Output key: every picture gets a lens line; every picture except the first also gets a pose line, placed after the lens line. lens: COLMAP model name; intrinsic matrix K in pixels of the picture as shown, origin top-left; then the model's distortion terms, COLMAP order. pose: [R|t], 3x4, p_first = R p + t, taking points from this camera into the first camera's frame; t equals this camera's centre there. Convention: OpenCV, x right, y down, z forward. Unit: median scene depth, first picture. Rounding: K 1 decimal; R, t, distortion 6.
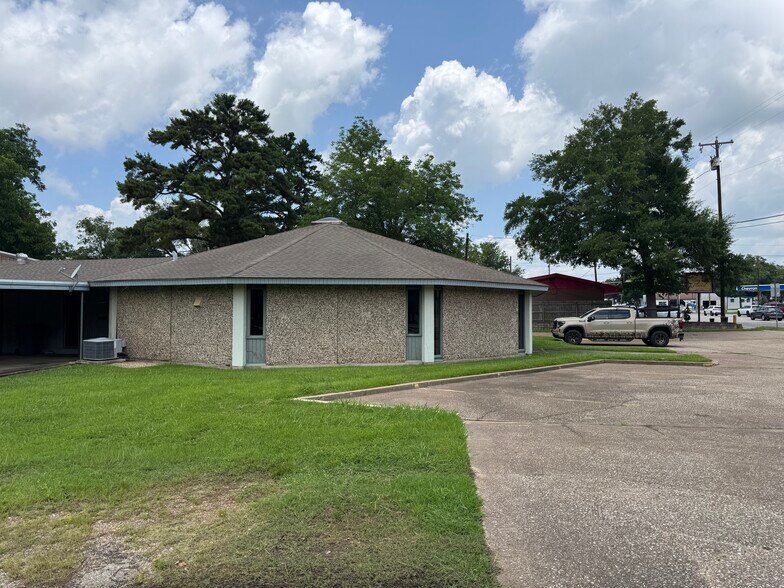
lens RADIAL K [[308.7, 0, 392.4], [0, 308.7, 303.5], [0, 0, 1]] dist [0.046772, -0.023264]
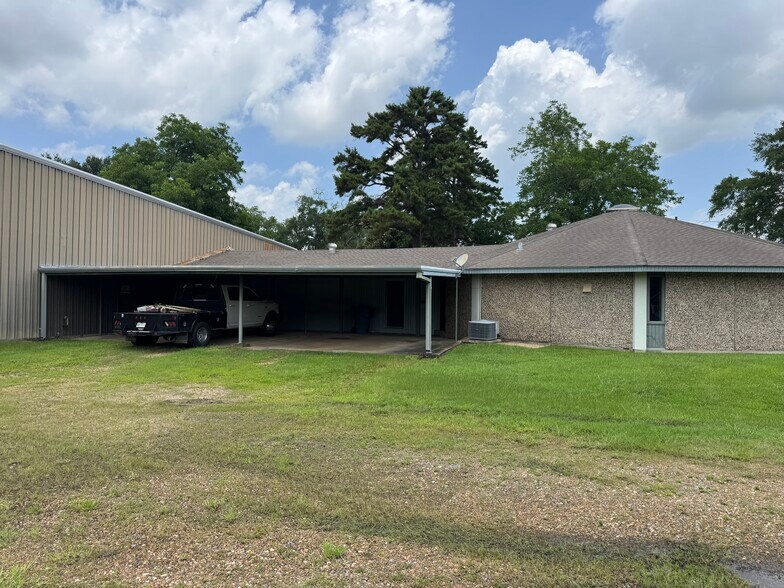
lens RADIAL K [[315.2, 0, 390.7], [0, 315.2, 296.4], [0, 0, 1]] dist [0.003231, -0.000647]
pose [[0.994949, 0.011192, -0.099754, -0.508571], [-0.008617, 0.999620, 0.026200, -0.000268], [0.100009, -0.025208, 0.994667, -0.060395]]
